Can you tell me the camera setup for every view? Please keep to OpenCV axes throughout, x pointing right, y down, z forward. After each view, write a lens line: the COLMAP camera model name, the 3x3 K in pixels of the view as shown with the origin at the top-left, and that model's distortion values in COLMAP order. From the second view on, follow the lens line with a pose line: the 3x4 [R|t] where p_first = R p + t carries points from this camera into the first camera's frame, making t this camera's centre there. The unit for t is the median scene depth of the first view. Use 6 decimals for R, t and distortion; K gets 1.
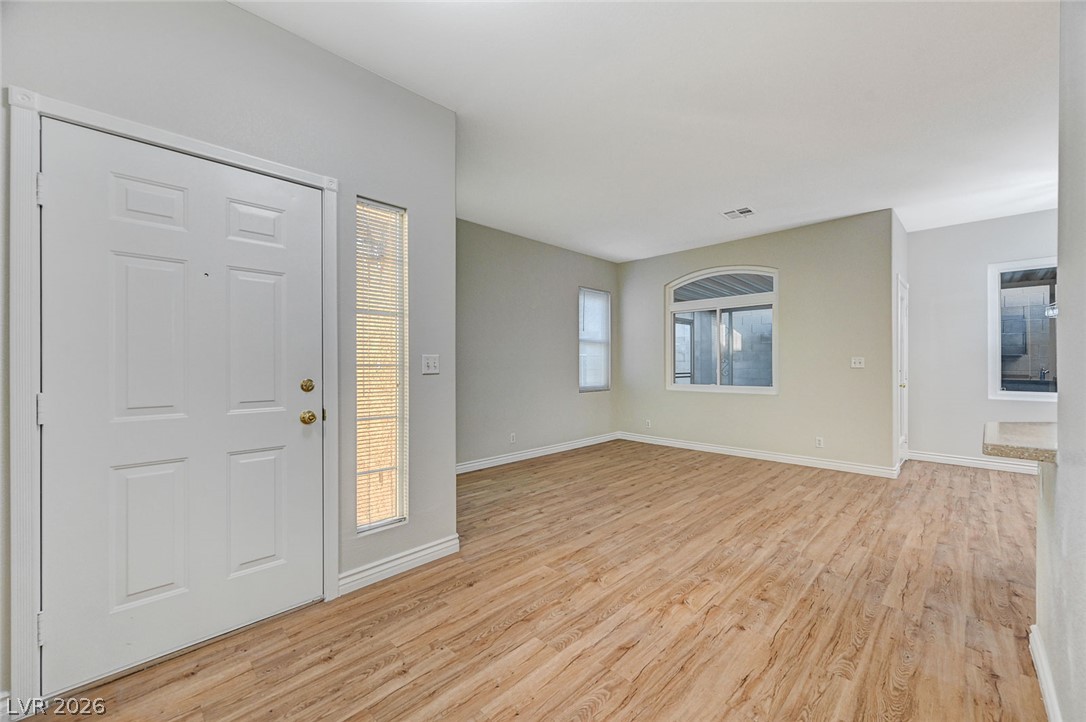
lens RADIAL K [[427.3, 0, 537.4], [0, 427.3, 363.9], [0, 0, 1]] dist [0.003249, 0.000641]
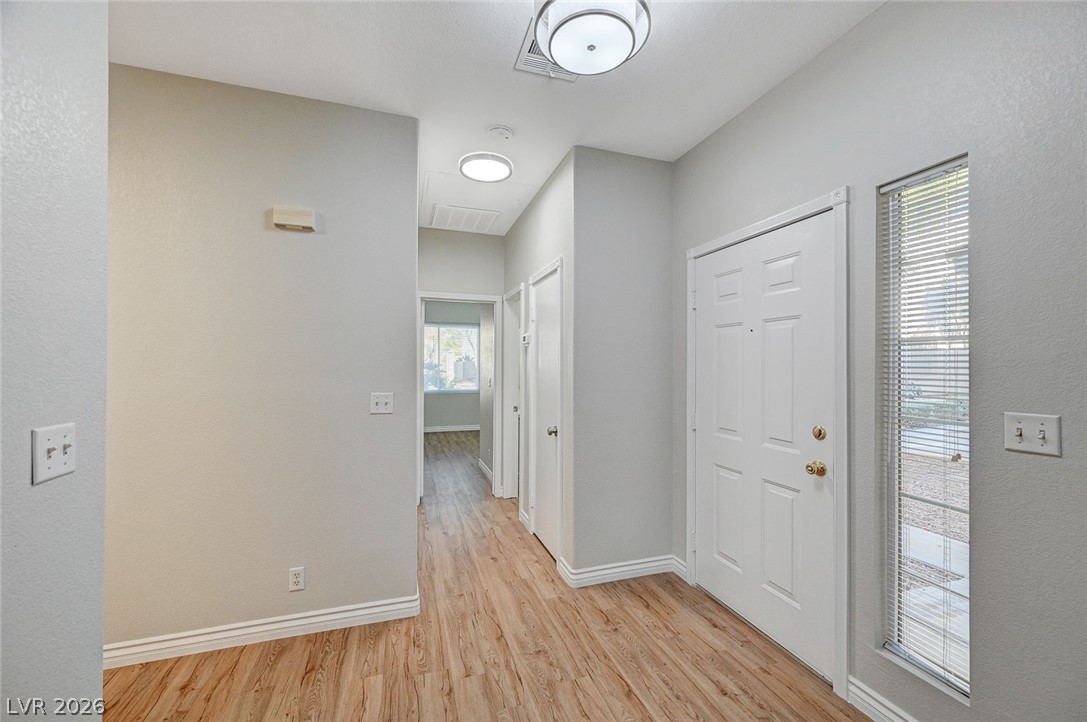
lens RADIAL K [[427.7, 0, 548.8], [0, 427.7, 364.1], [0, 0, 1]] dist [0.003249, 0.000641]
pose [[-0.437144, -0.003378, -0.899385, 0.310121], [-0.001190, 0.999994, -0.003178, -0.053874], [0.899391, -0.000319, -0.437146, 0.515512]]
